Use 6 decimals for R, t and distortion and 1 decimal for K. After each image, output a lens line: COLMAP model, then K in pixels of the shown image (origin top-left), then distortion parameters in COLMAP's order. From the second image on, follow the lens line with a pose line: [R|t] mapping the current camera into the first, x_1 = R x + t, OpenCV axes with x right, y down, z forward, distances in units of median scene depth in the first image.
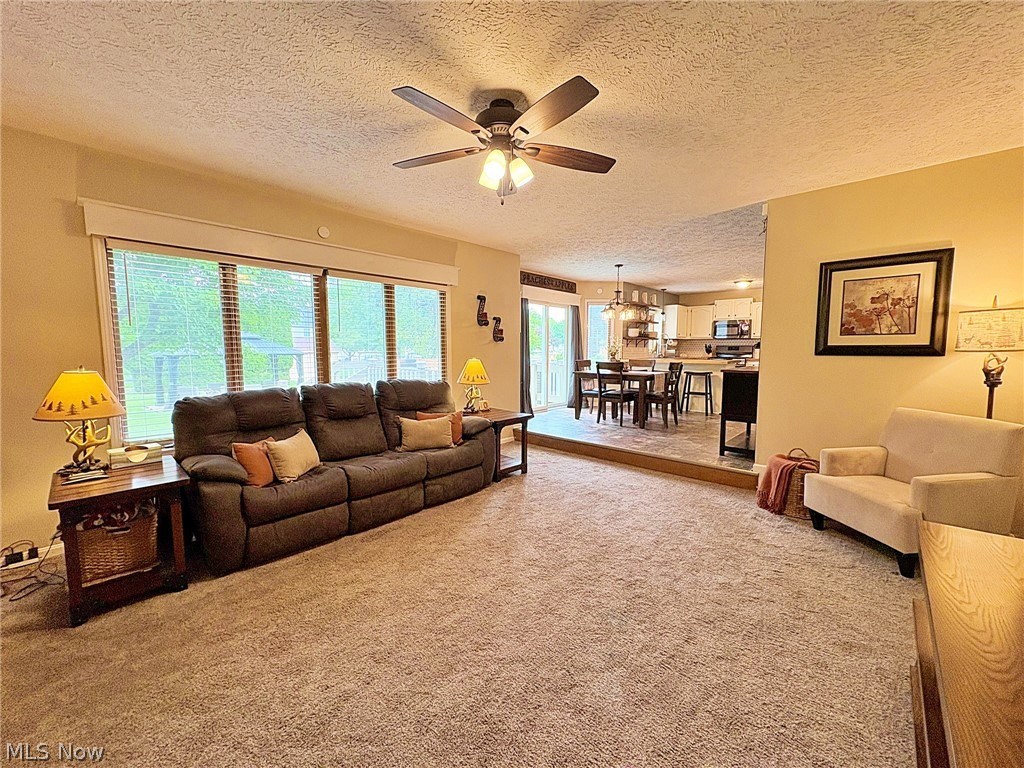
lens RADIAL K [[408.7, 0, 512.0], [0, 408.7, 384.0], [0, 0, 1]] dist [-0.001610, -0.000229]
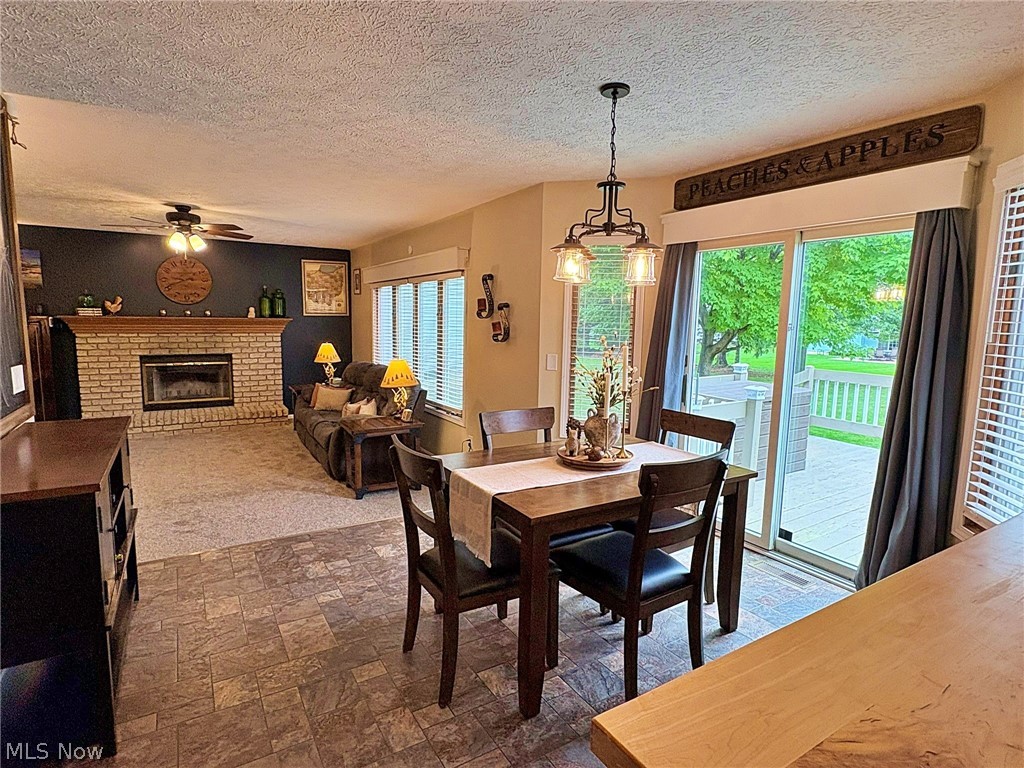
lens RADIAL K [[536.6, 0, 512.0], [0, 536.6, 384.0], [0, 0, 1]] dist [-0.001315, 0.000679]
pose [[-0.279420, 0.125140, -0.951979, 1.279348], [-0.087954, 0.983966, 0.155161, -0.284672], [0.956132, 0.127085, -0.263933, 2.074970]]
